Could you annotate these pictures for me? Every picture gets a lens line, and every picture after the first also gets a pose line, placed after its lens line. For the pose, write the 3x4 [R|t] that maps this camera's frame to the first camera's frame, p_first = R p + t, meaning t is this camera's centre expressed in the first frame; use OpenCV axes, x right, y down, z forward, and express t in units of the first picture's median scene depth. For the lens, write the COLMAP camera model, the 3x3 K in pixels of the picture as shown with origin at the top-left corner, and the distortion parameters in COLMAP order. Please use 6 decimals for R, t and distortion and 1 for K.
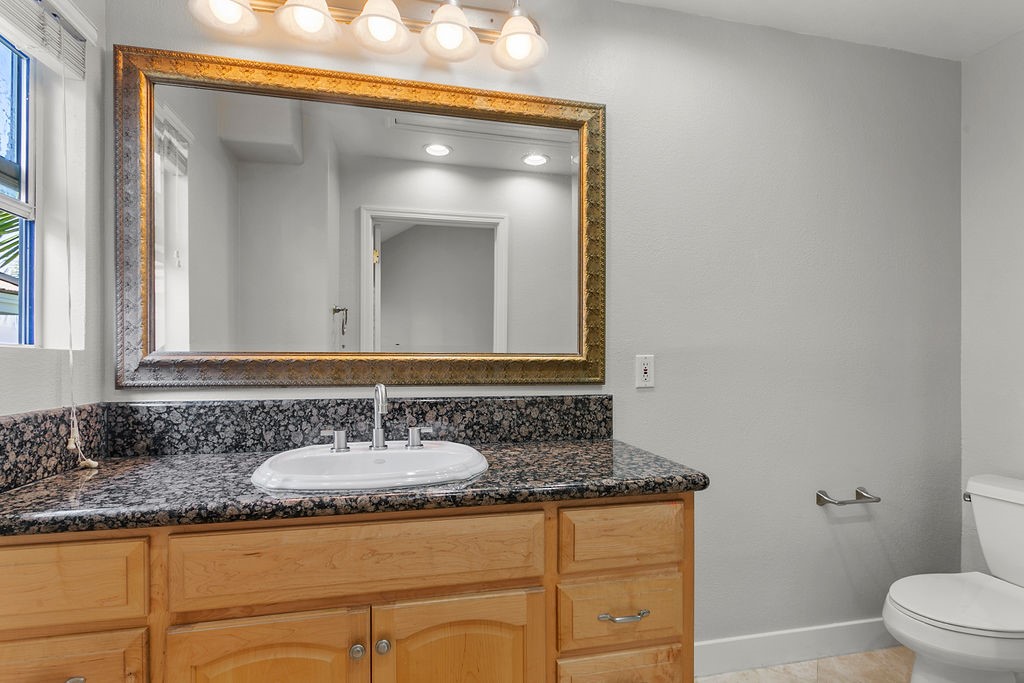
lens RADIAL K [[484.6, 0, 509.6], [0, 484.6, 365.2], [0, 0, 1]] dist [-0.005123, 0.002566]
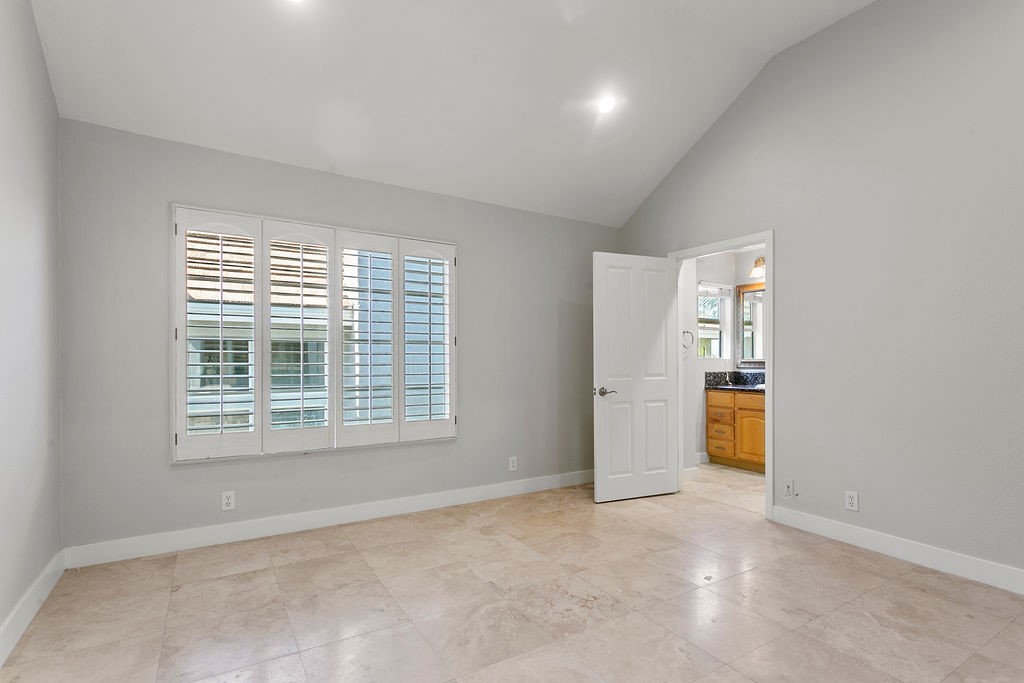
lens RADIAL K [[484.6, 0, 511.9], [0, 484.6, 346.0], [0, 0, 1]] dist [-0.005123, 0.002566]
pose [[0.350873, -0.004270, -0.936413, 2.438301], [-0.003253, 0.999978, -0.005778, -0.110662], [0.936417, 0.005073, 0.350851, -2.301394]]
